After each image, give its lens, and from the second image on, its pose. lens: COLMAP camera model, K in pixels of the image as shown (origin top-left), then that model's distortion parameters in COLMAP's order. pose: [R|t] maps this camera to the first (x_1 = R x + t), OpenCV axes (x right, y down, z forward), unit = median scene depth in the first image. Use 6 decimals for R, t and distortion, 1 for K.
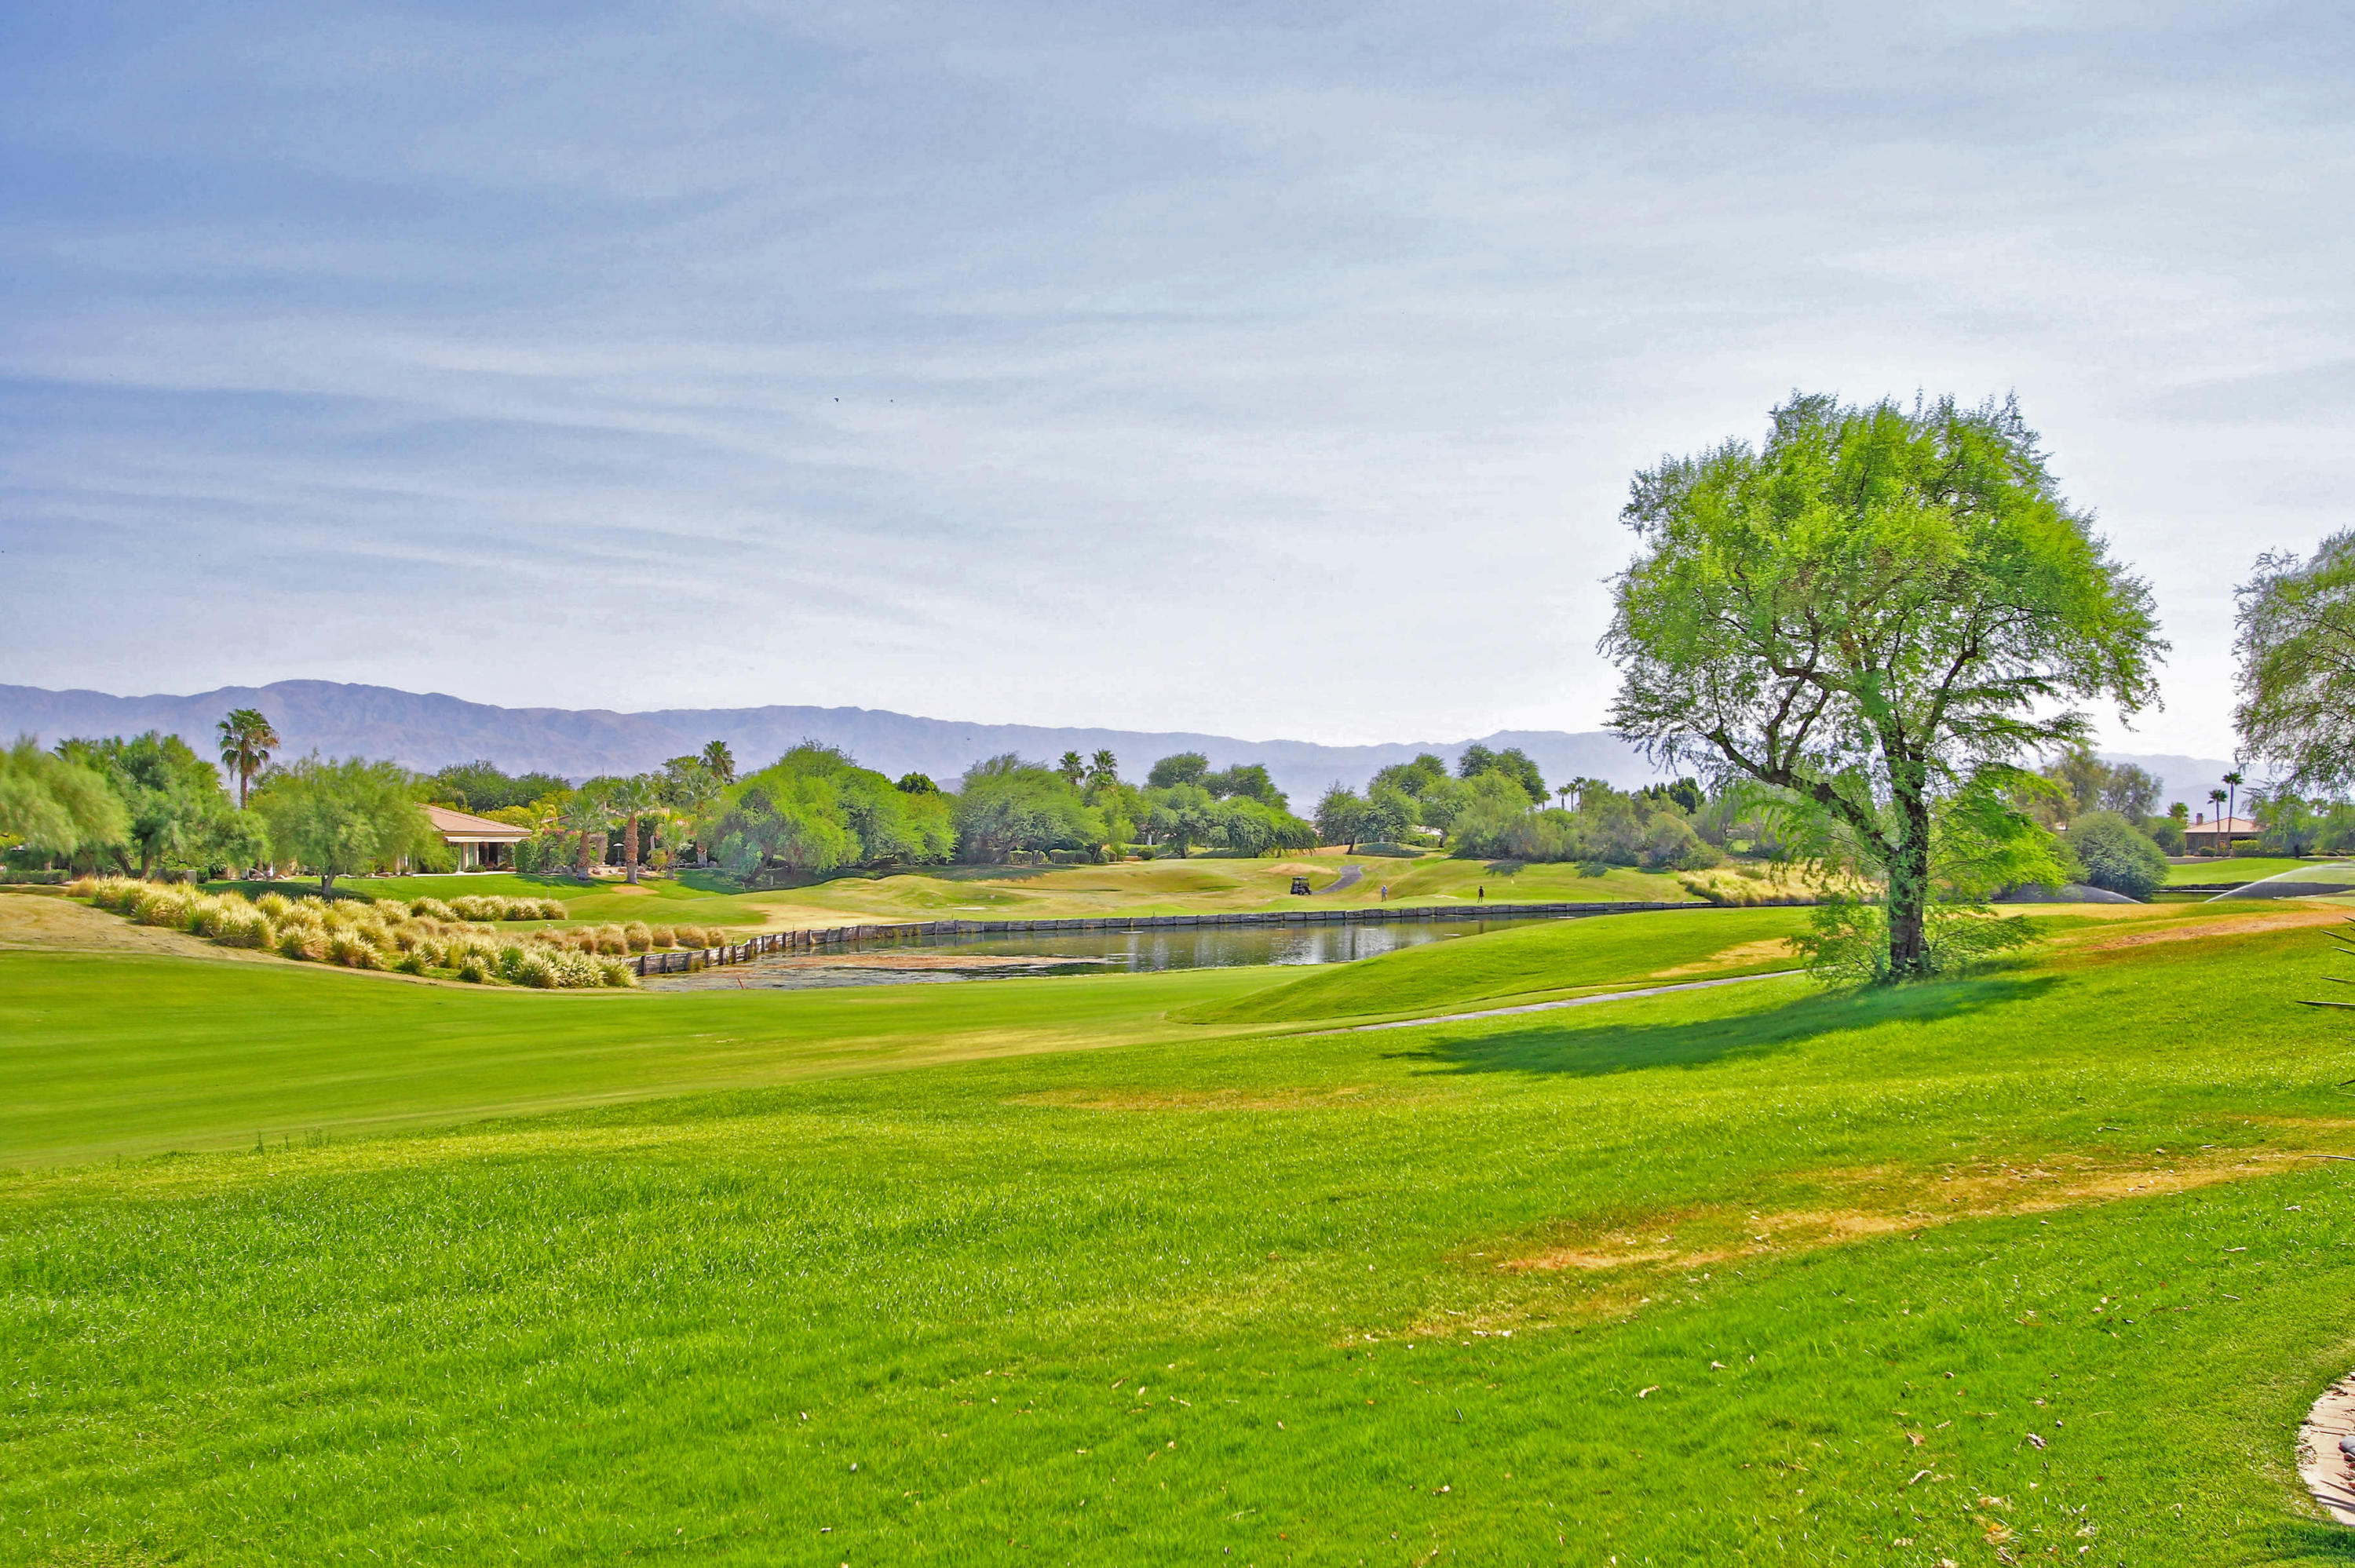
lens RADIAL K [[2346.7, 0, 1168.5], [0, 2346.7, 789.2], [0, 0, 1]] dist [0.006776, 0.000000]
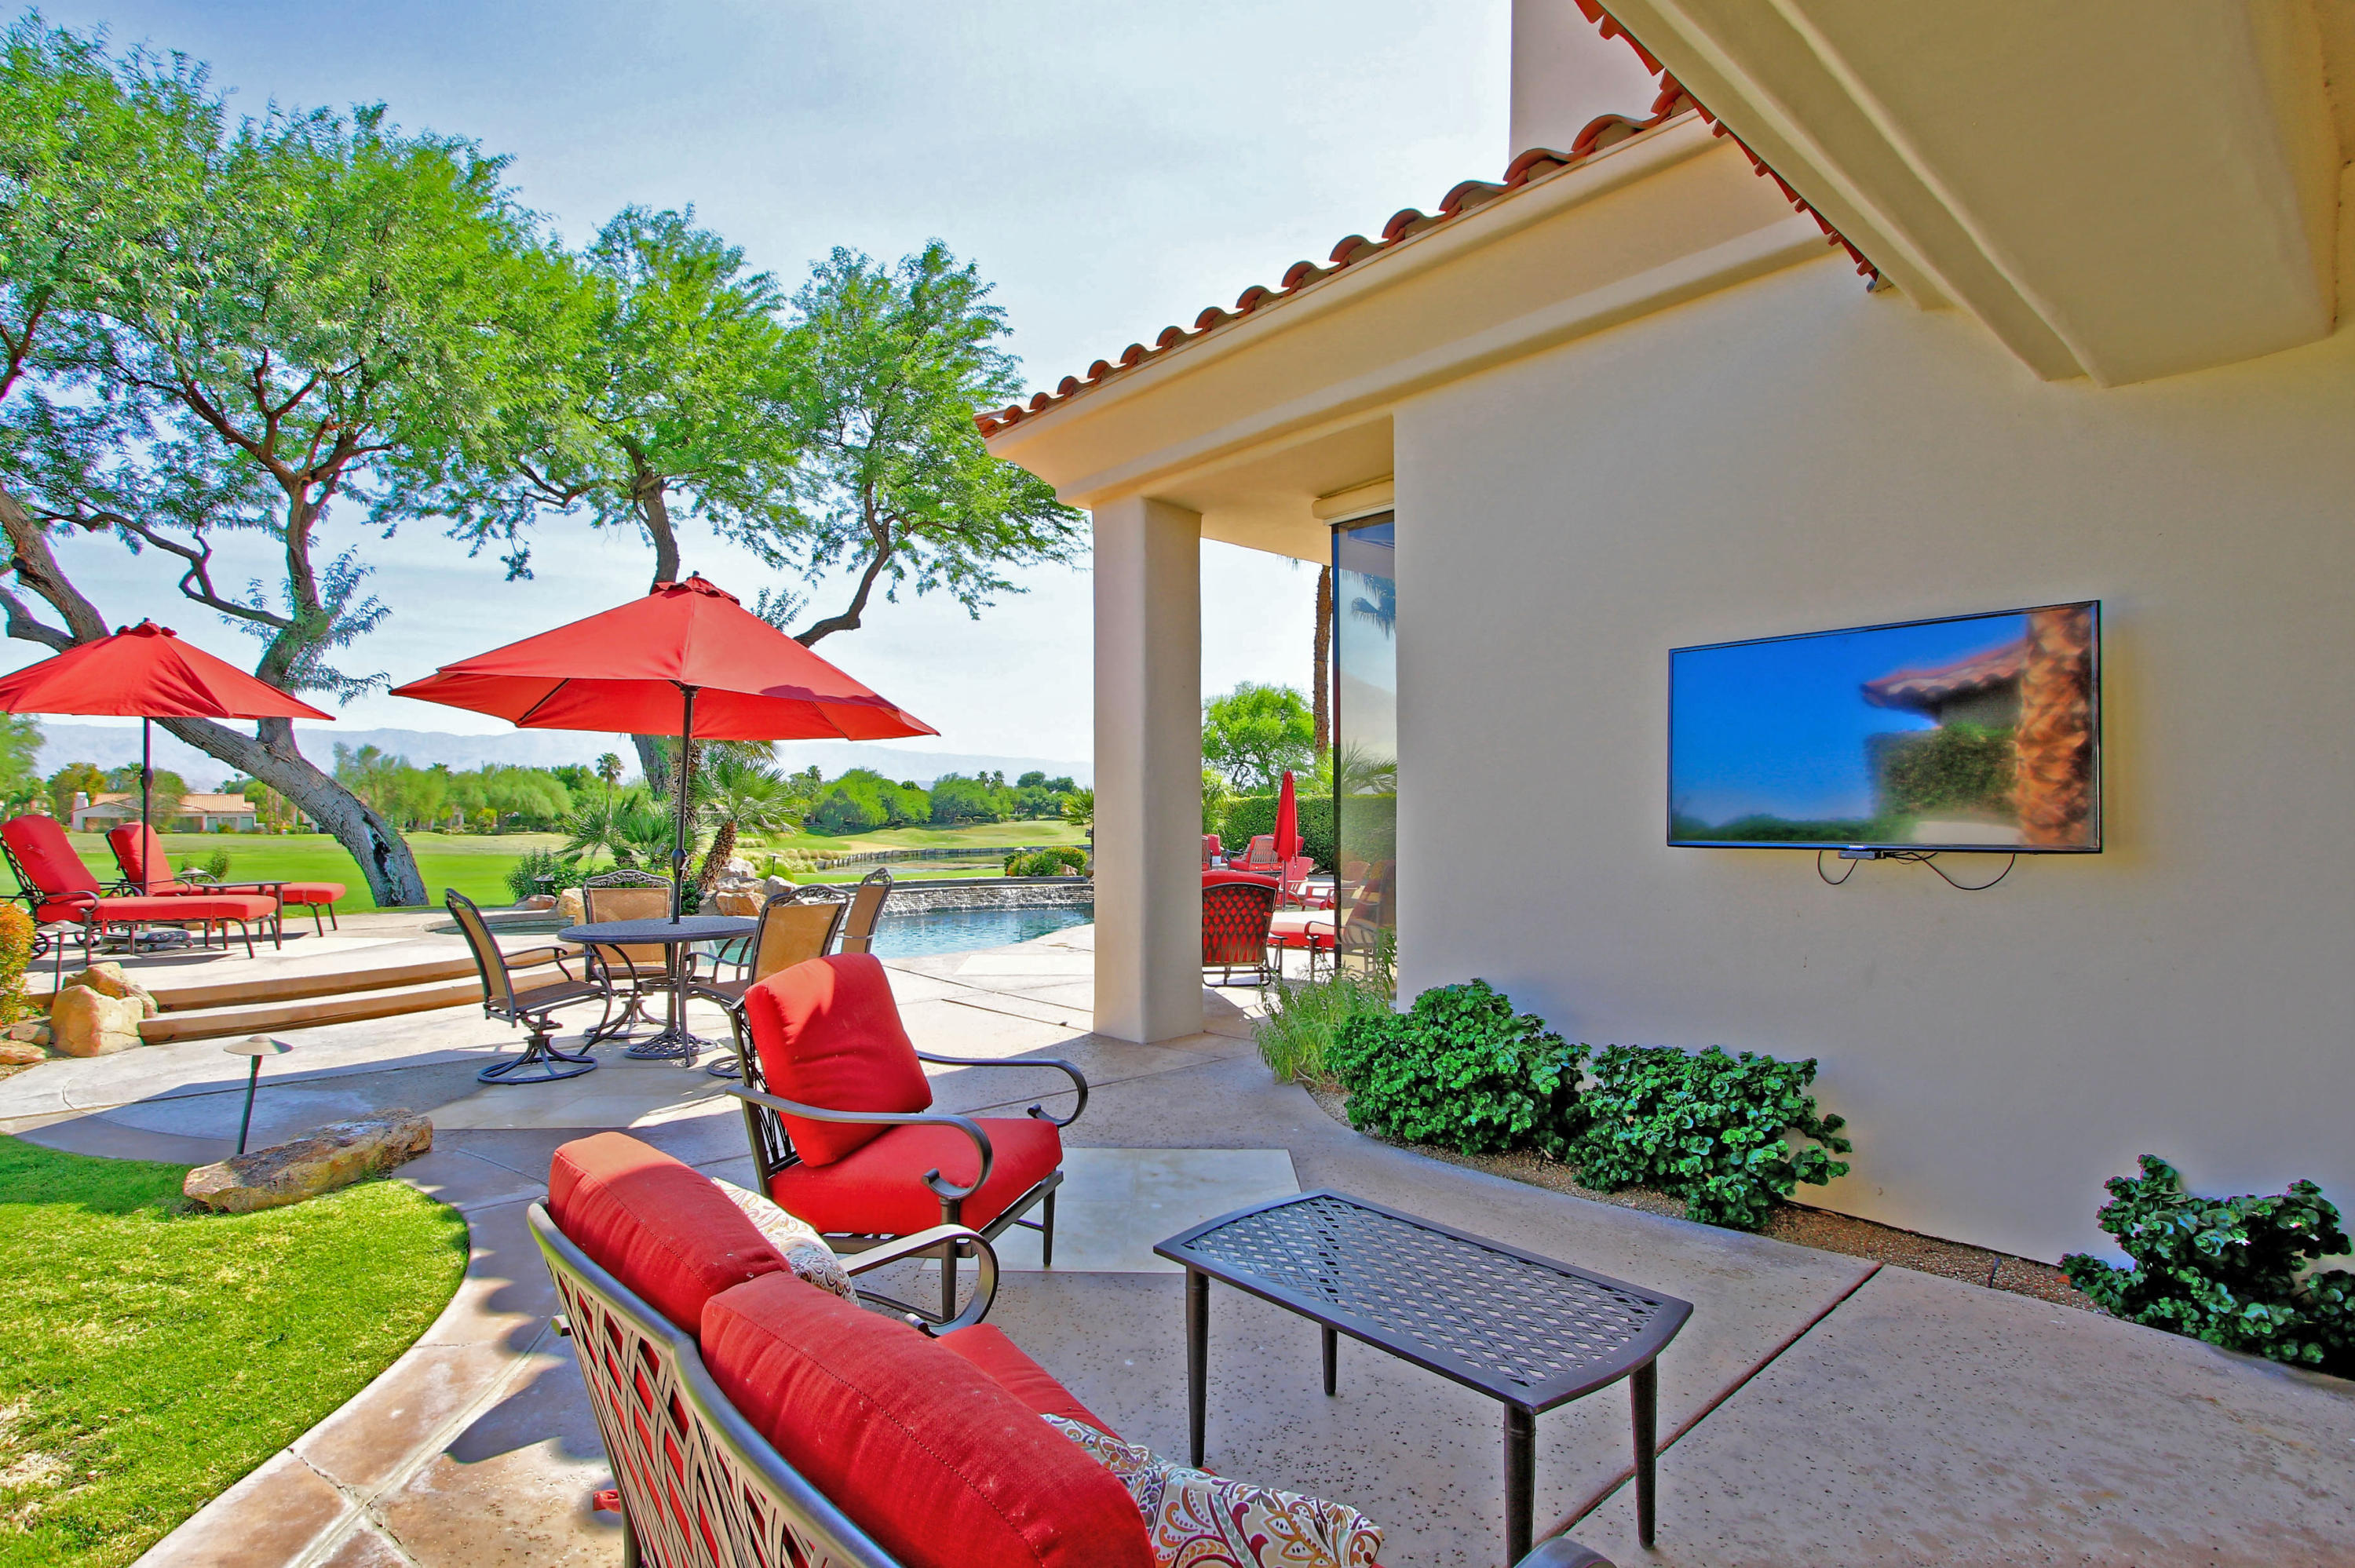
lens RADIAL K [[1185.8, 0, 1185.0], [0, 1185.8, 790.3], [0, 0, 1]] dist [0.000673, -0.000038]
pose [[0.990521, 0.001409, 0.137354, -0.012938], [-0.001912, 0.999992, 0.003531, -0.004369], [-0.137348, -0.003760, 0.990516, -0.184509]]
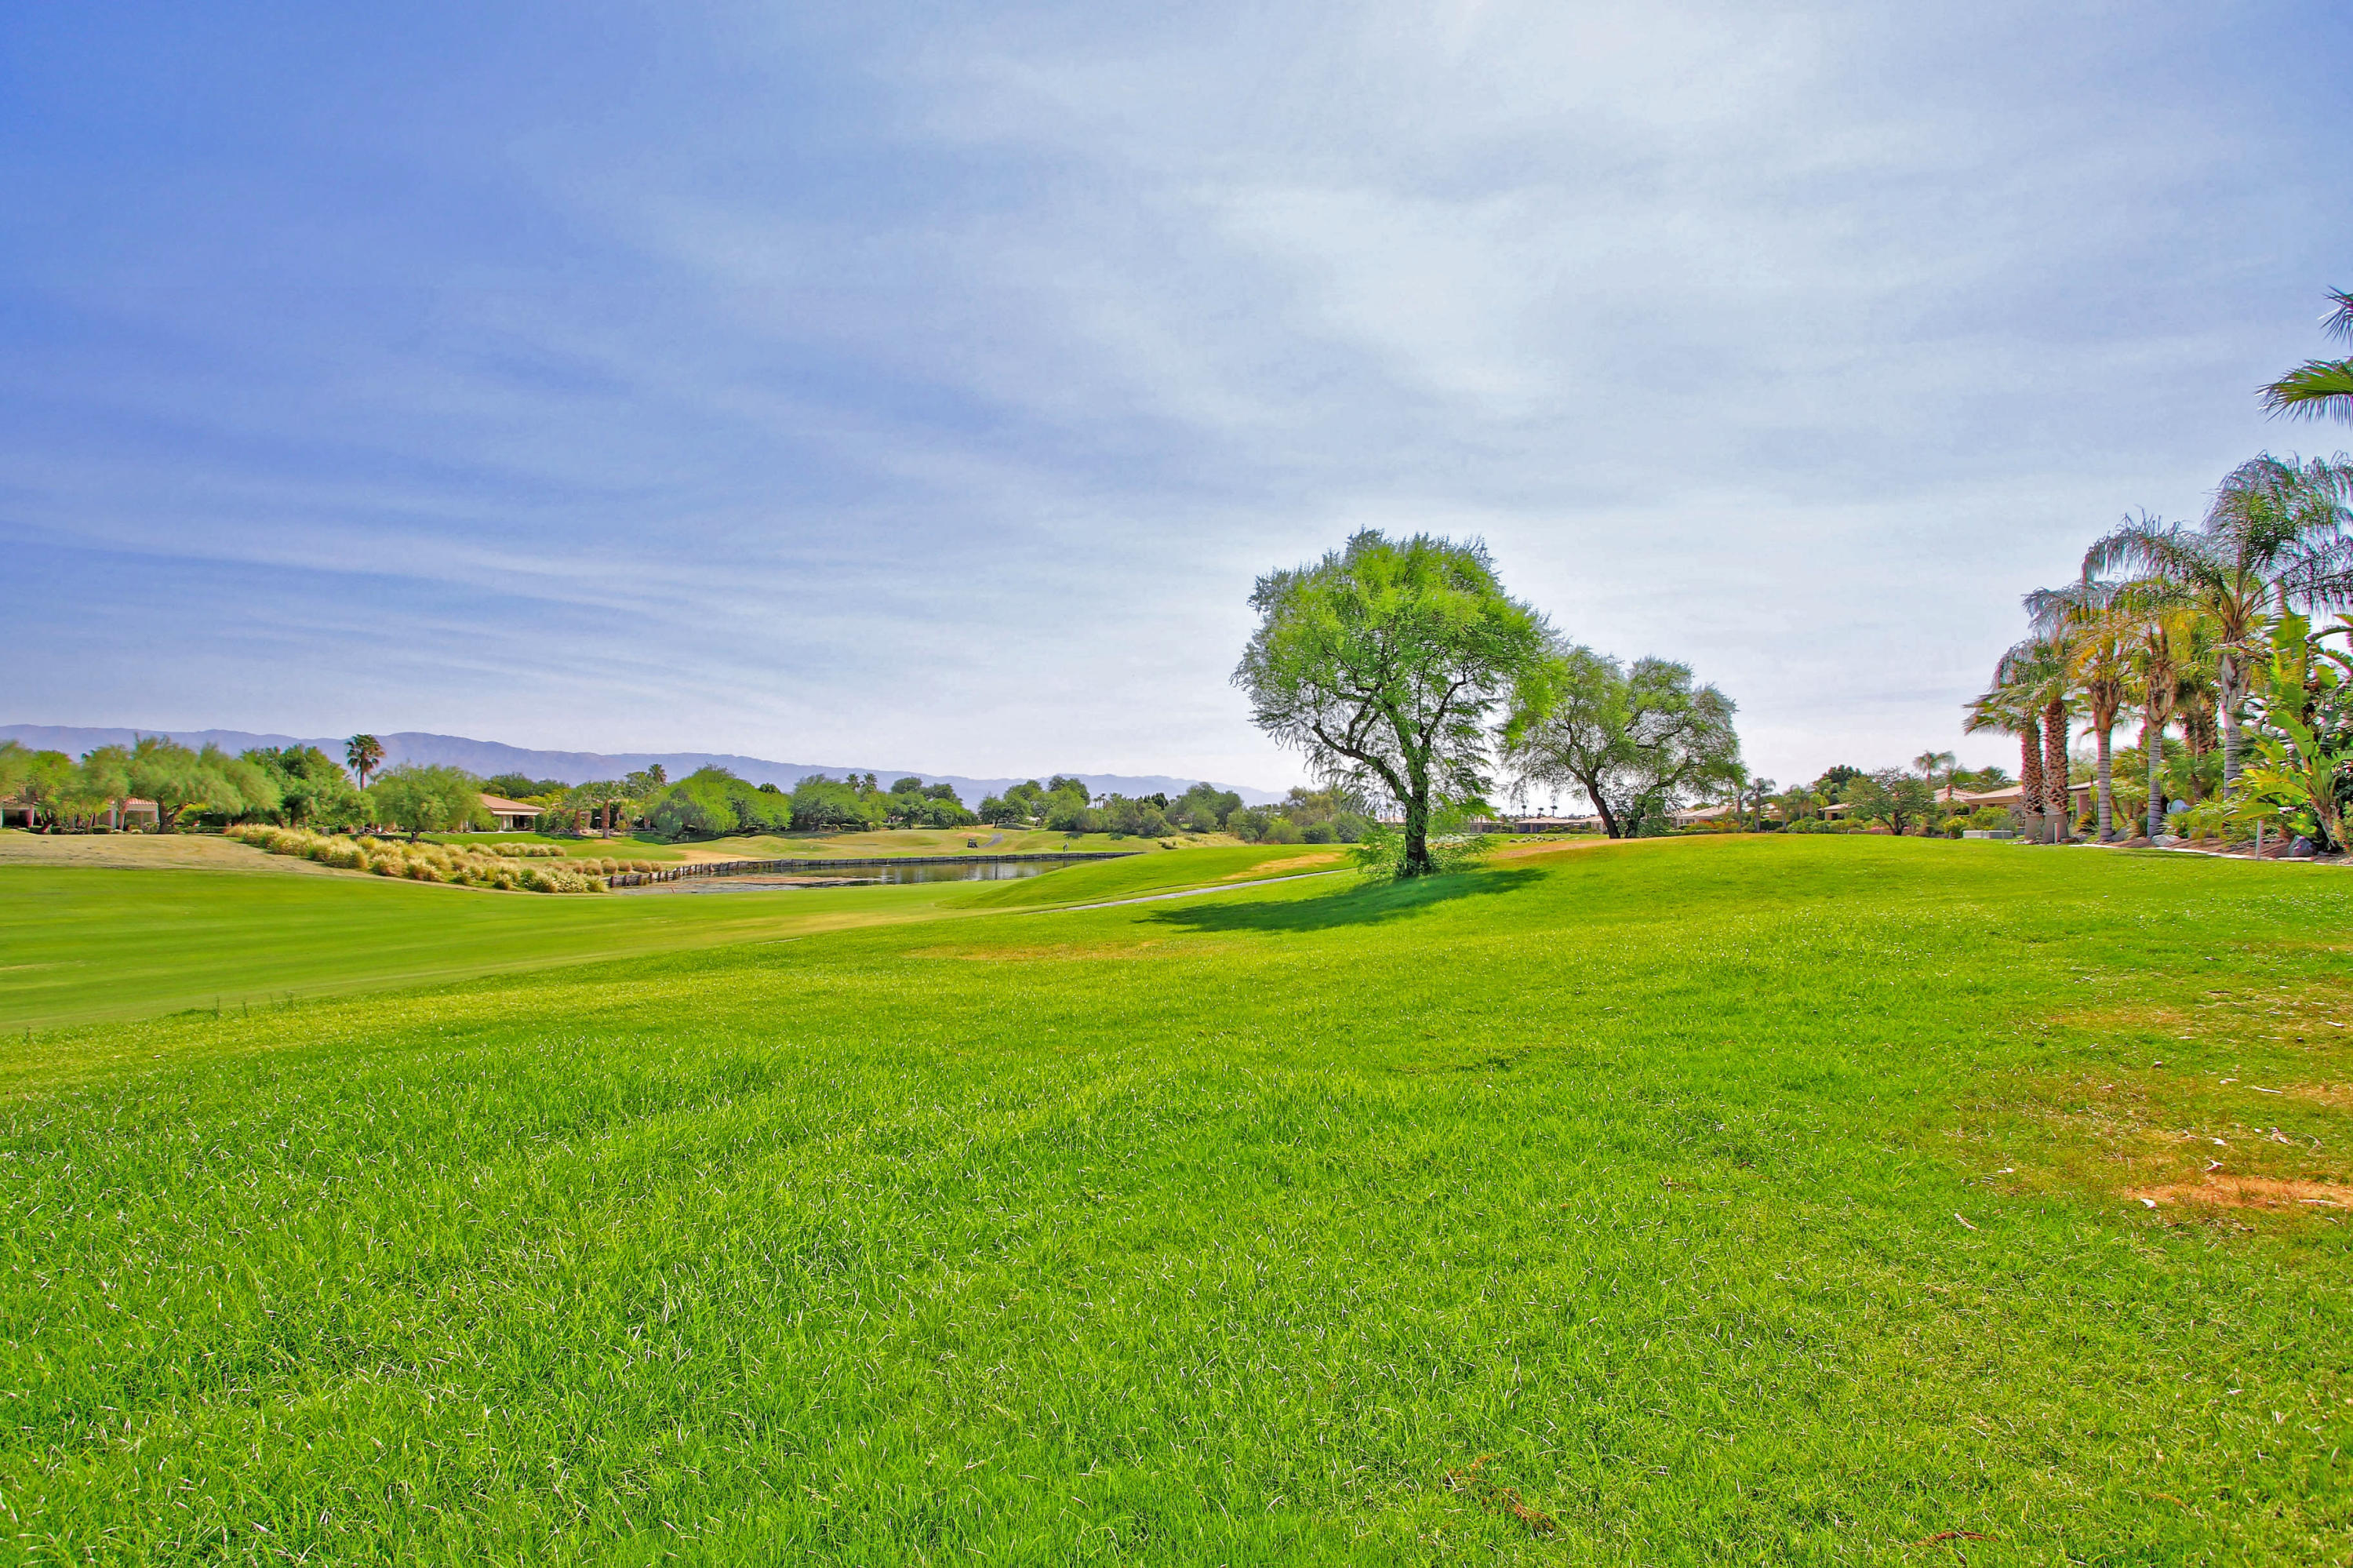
lens RADIAL K [[1120.7, 0, 1177.4], [0, 1120.7, 800.0], [0, 0, 1]] dist [-0.016540, 0.002246]
pose [[0.969142, 0.014052, 0.246103, -0.015891], [-0.013699, 0.999901, -0.003148, 0.008742], [-0.246123, -0.000320, 0.969239, 0.068021]]
